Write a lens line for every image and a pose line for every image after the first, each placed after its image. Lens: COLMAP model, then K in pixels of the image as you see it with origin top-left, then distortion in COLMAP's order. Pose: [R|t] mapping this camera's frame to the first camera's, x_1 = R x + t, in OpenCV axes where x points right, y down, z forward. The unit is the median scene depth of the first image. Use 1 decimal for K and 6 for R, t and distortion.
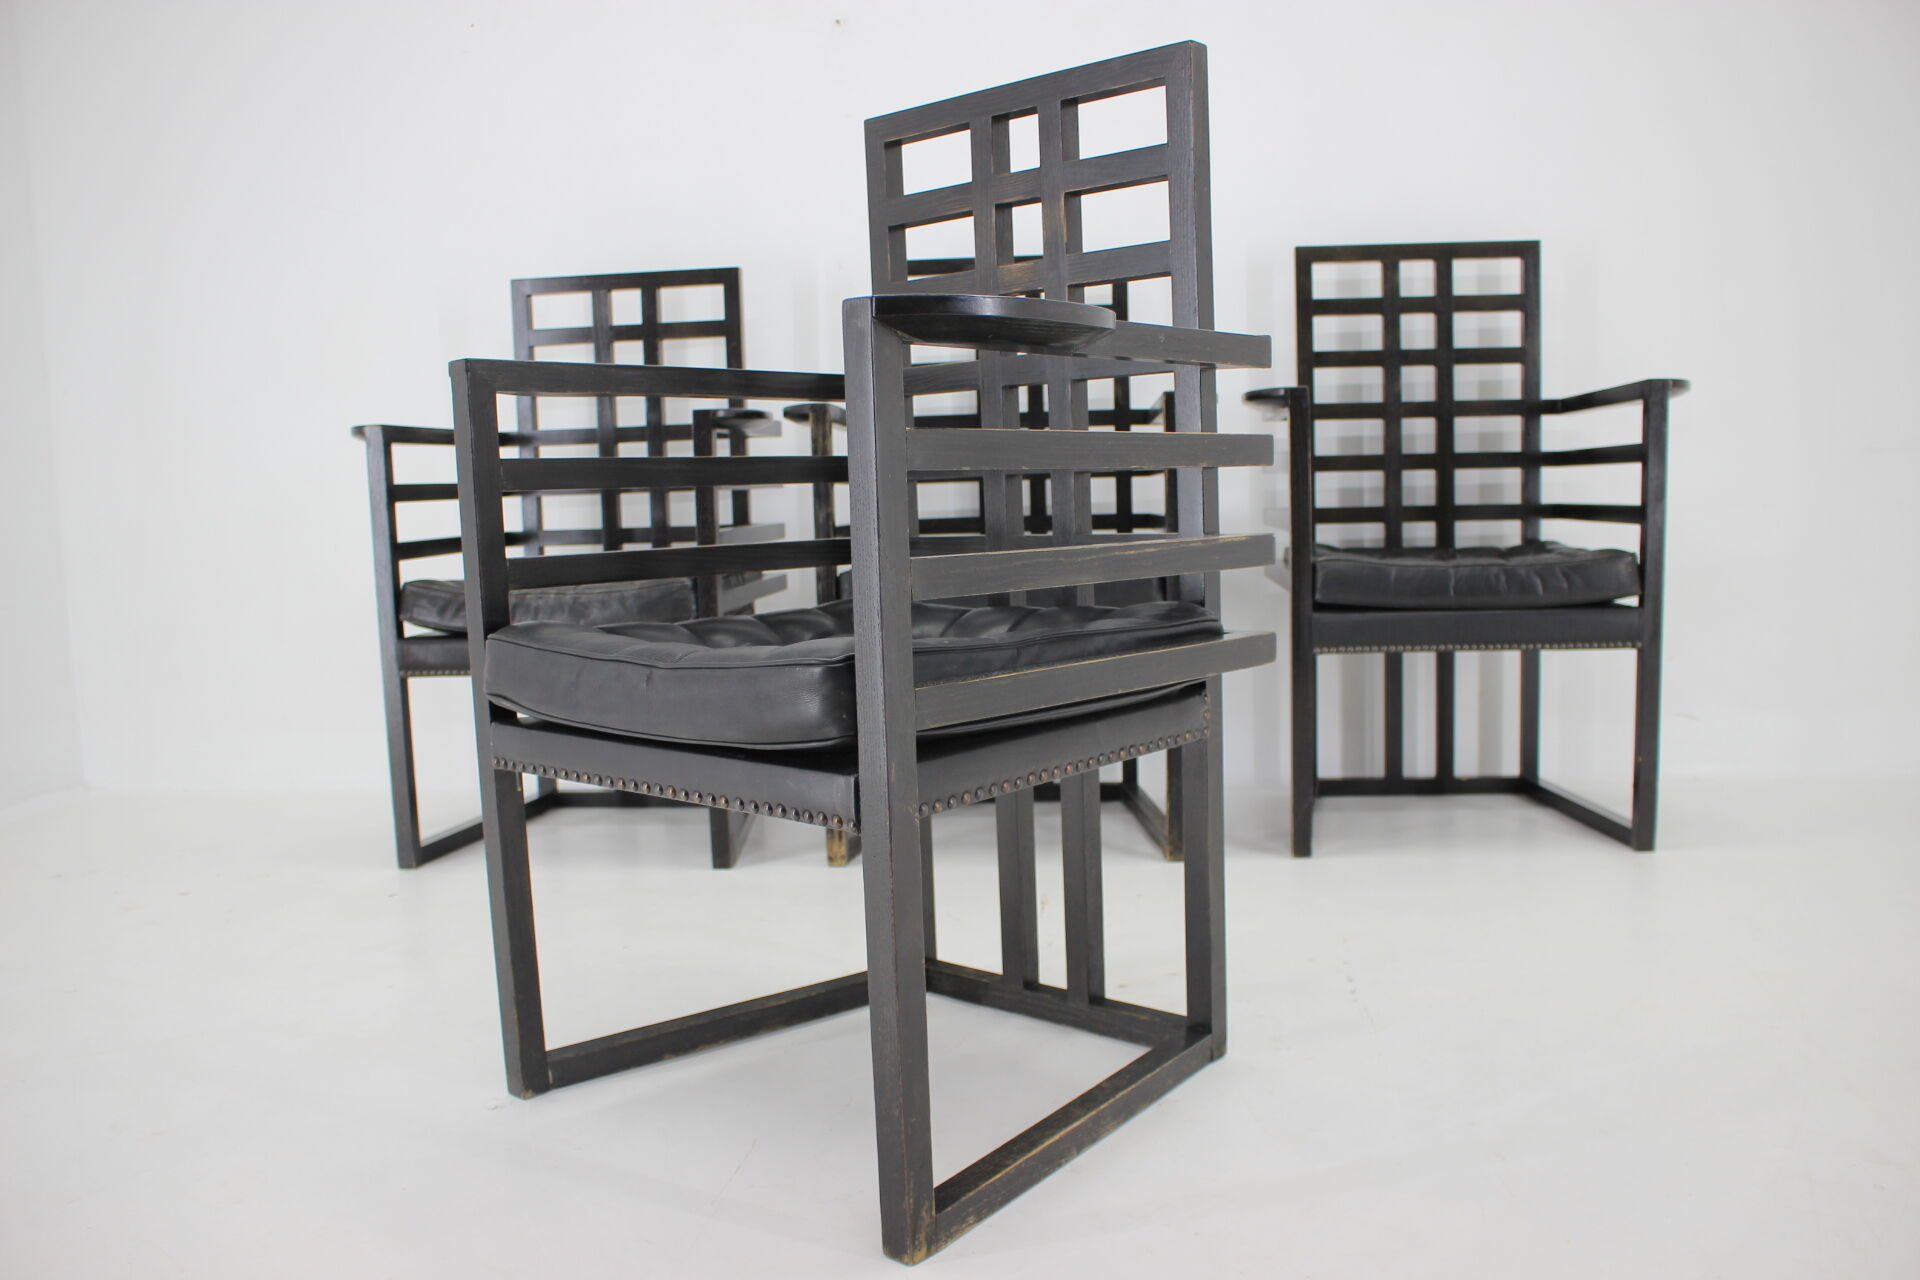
lens RADIAL K [[1635.4, 0, 954.1], [0, 1635.4, 674.0], [0, 0, 1]] dist [-0.134059, 0.105483]
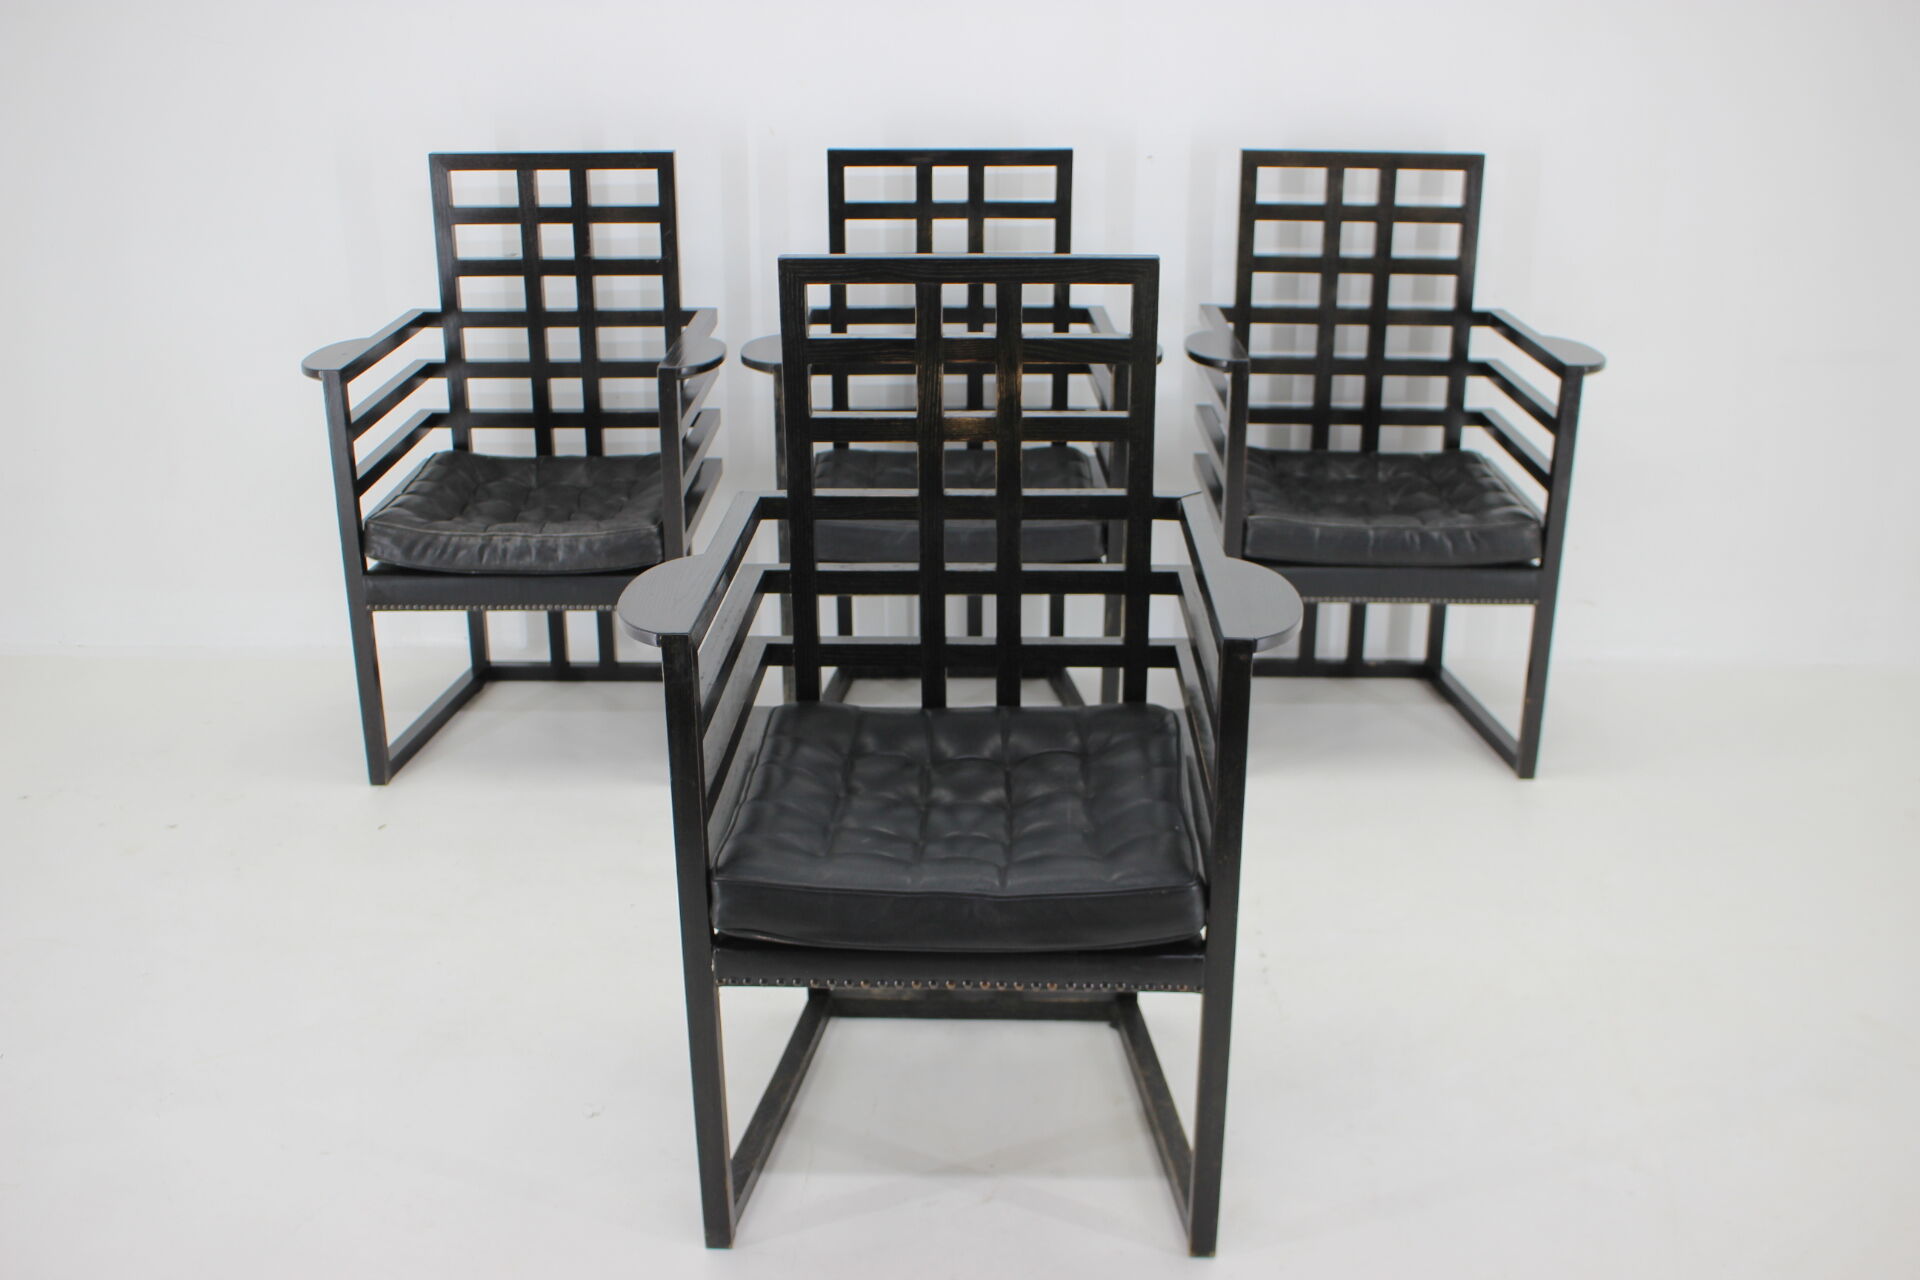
lens RADIAL K [[1997.0, 0, 959.6], [0, 1997.0, 694.9], [0, 0, 1]] dist [-0.087143, 0.000000]
pose [[0.995267, -0.005032, 0.097047, -0.081725], [-0.018982, 0.969355, 0.244930, -0.237419], [-0.095306, -0.245613, 0.964671, -0.242102]]
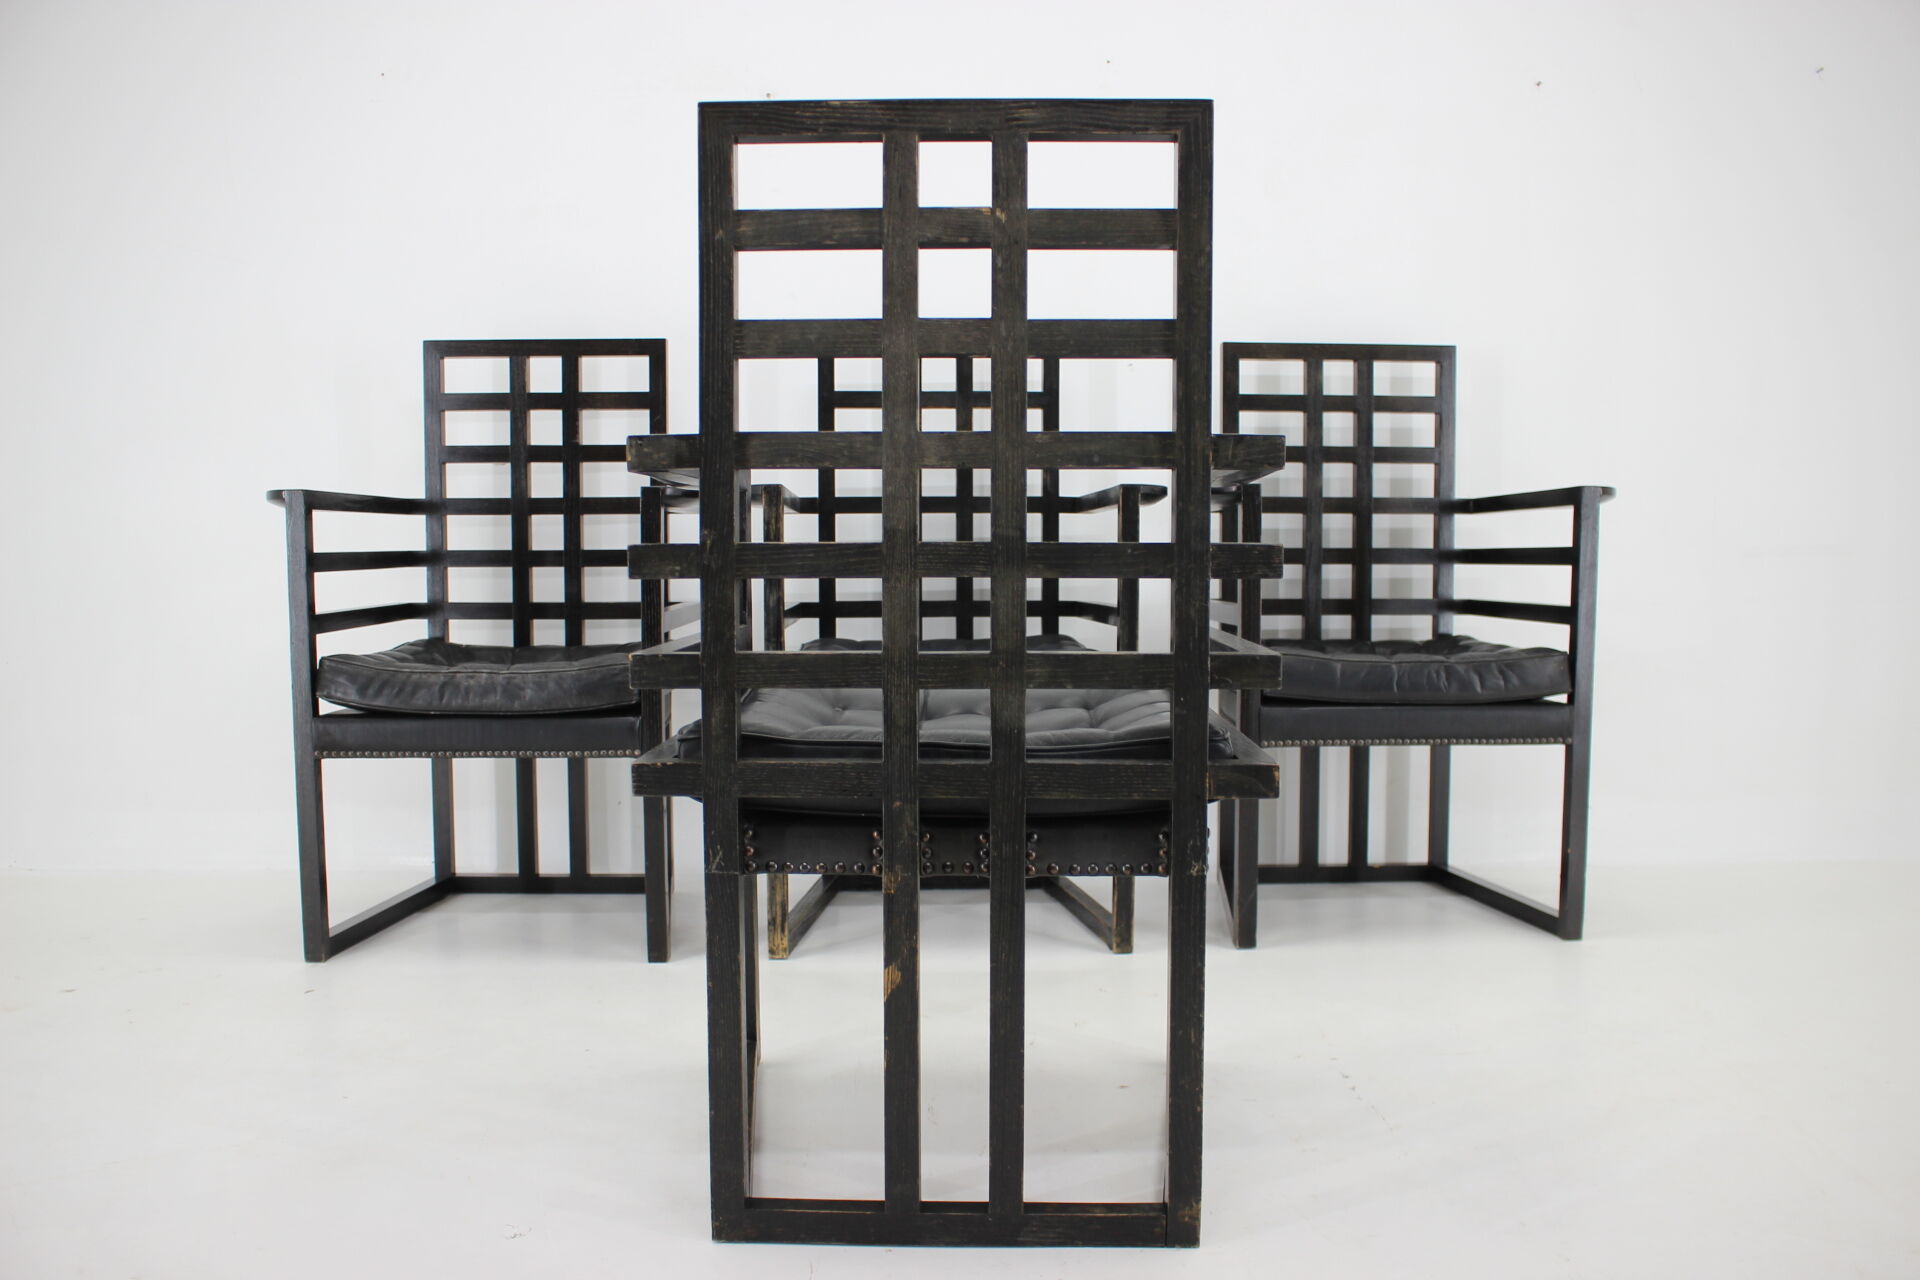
lens RADIAL K [[1635.4, 0, 963.9], [0, 1635.4, 671.7], [0, 0, 1]] dist [-0.134059, 0.105483]
pose [[0.990413, 0.017605, 0.137013, -0.087776], [-0.011823, 0.999009, -0.042902, -0.011371], [-0.137632, 0.040871, 0.989640, 0.017348]]
